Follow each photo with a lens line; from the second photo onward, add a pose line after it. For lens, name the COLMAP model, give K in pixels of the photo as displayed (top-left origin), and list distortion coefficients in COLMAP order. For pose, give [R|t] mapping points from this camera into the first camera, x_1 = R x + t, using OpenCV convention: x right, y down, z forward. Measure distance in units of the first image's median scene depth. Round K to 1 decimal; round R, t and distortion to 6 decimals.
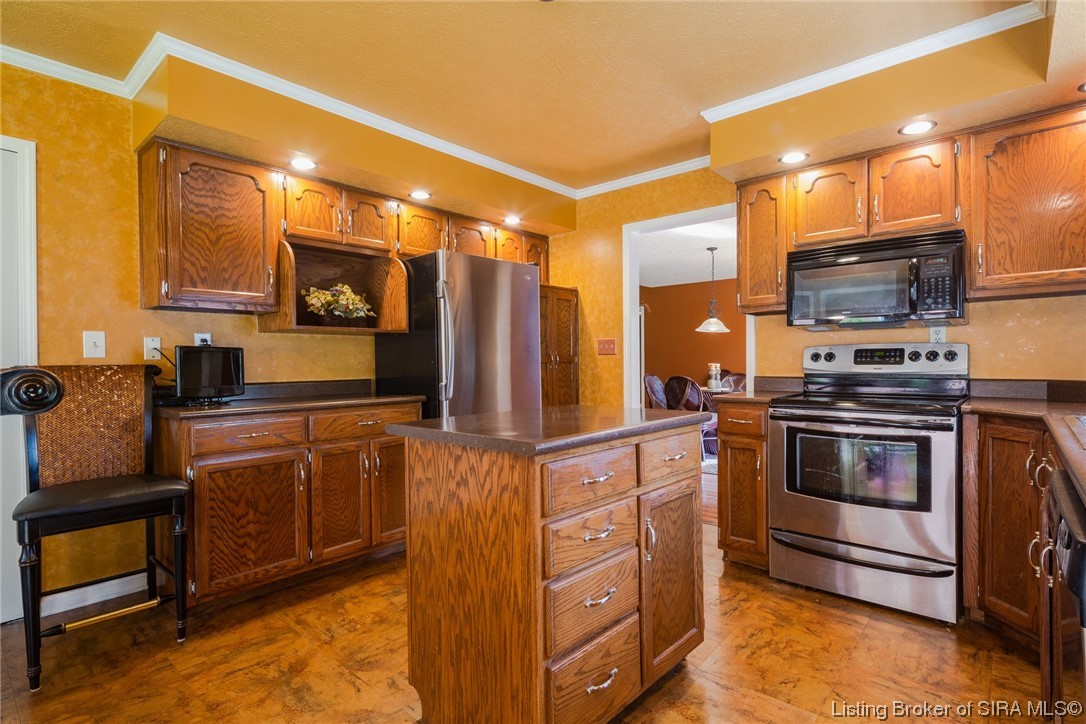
lens RADIAL K [[528.5, 0, 546.5], [0, 528.5, 362.3], [0, 0, 1]] dist [0.004383, -0.003774]
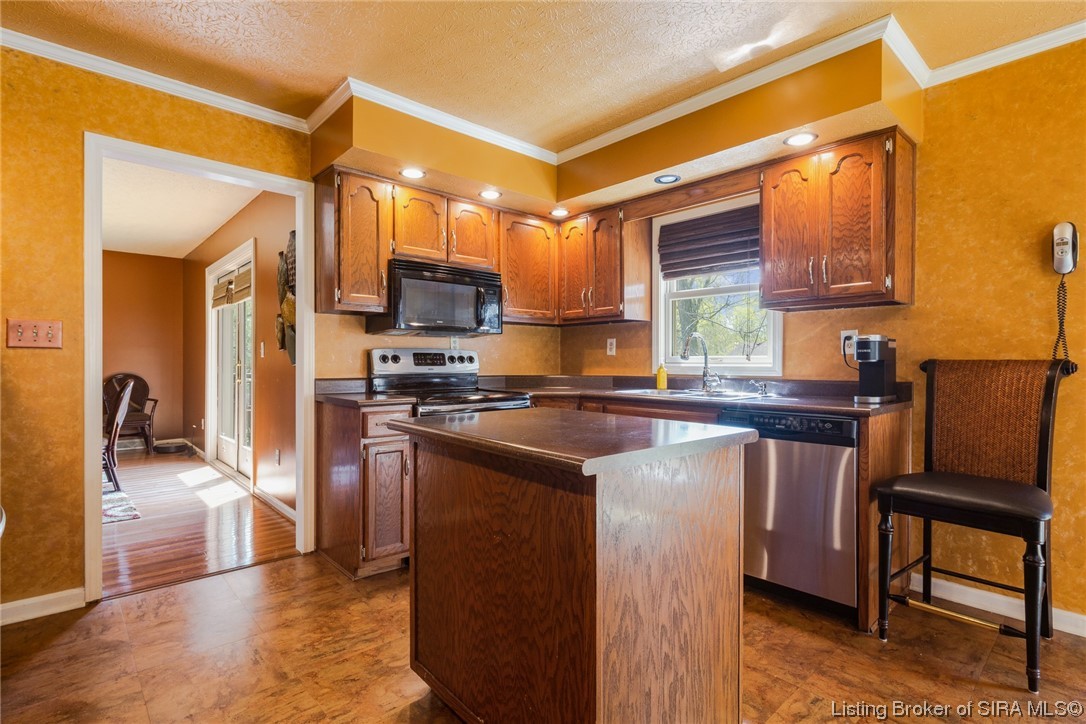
lens RADIAL K [[528.5, 0, 545.3], [0, 528.5, 364.0], [0, 0, 1]] dist [0.004383, -0.003774]
pose [[0.106338, 0.005683, 0.994314, -0.569654], [-0.001468, 0.999983, -0.005559, 0.006676], [-0.994329, -0.000869, 0.106345, 0.614202]]
